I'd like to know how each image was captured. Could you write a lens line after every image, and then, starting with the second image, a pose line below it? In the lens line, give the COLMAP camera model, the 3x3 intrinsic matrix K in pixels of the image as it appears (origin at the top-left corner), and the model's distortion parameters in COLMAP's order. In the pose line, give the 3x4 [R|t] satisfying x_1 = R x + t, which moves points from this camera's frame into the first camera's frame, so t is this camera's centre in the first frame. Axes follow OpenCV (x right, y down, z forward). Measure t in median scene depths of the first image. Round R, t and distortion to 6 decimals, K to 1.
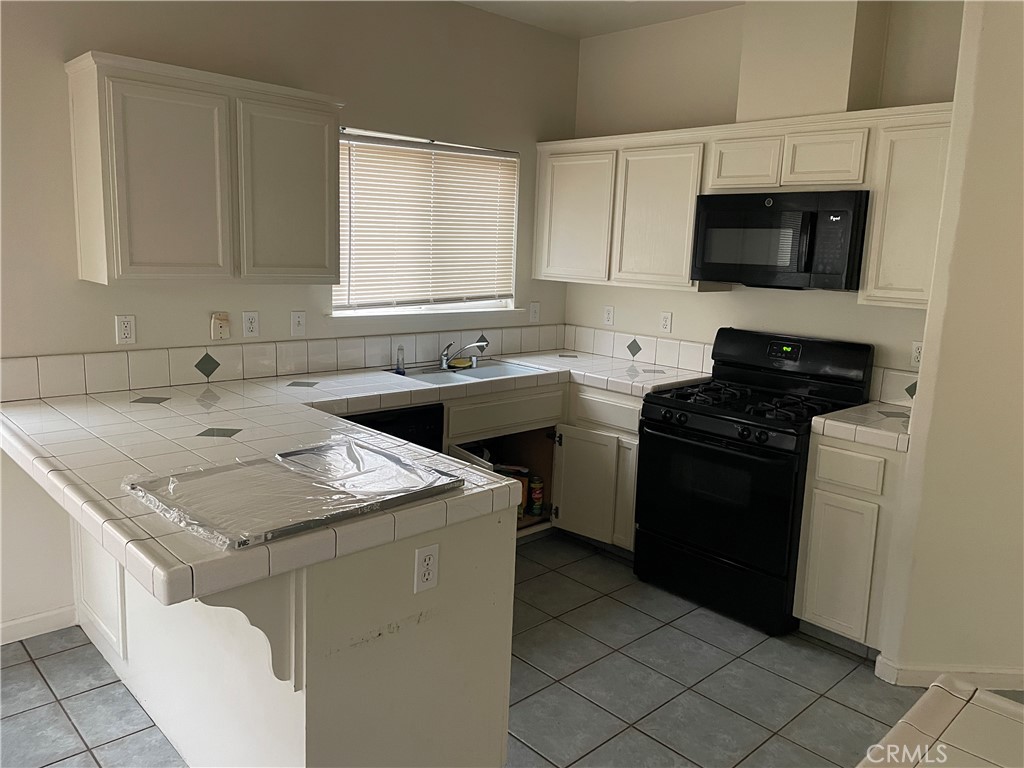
lens RADIAL K [[774.5, 0, 507.9], [0, 774.5, 379.6], [0, 0, 1]] dist [0.110909, -0.144673]
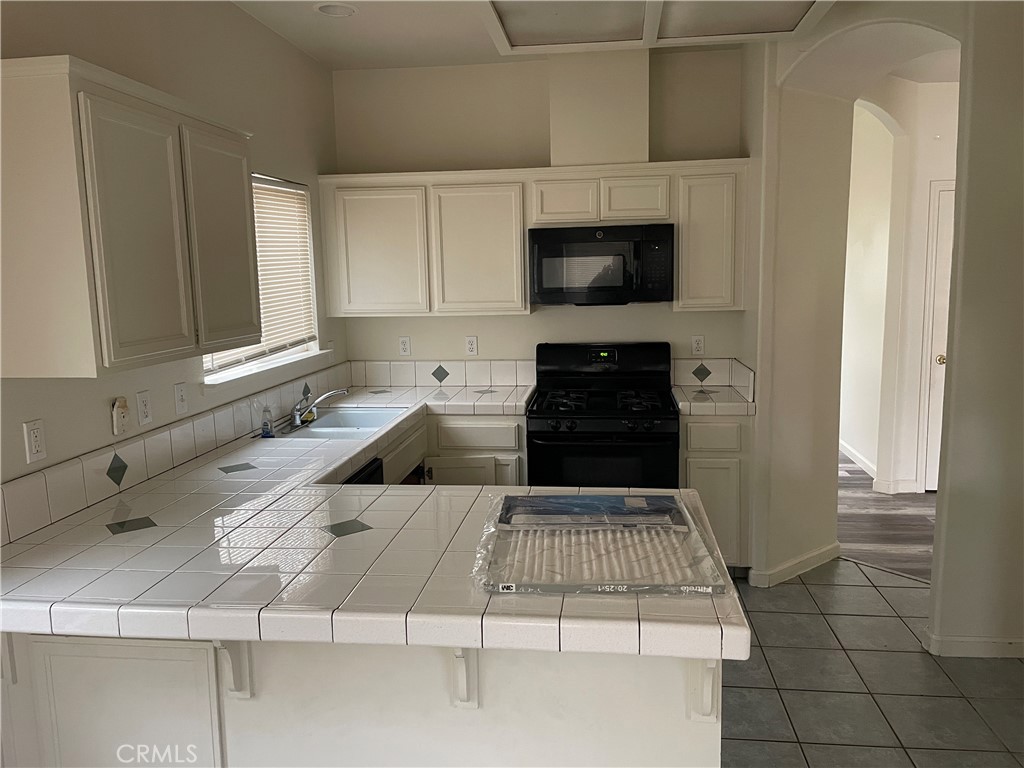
lens RADIAL K [[774.5, 0, 507.9], [0, 774.5, 379.6], [0, 0, 1]] dist [0.110909, -0.144673]
pose [[0.768821, -0.144982, 0.622812, -0.503507], [0.161959, 0.986351, 0.029681, -0.059791], [-0.618614, 0.078051, 0.781809, 0.160788]]
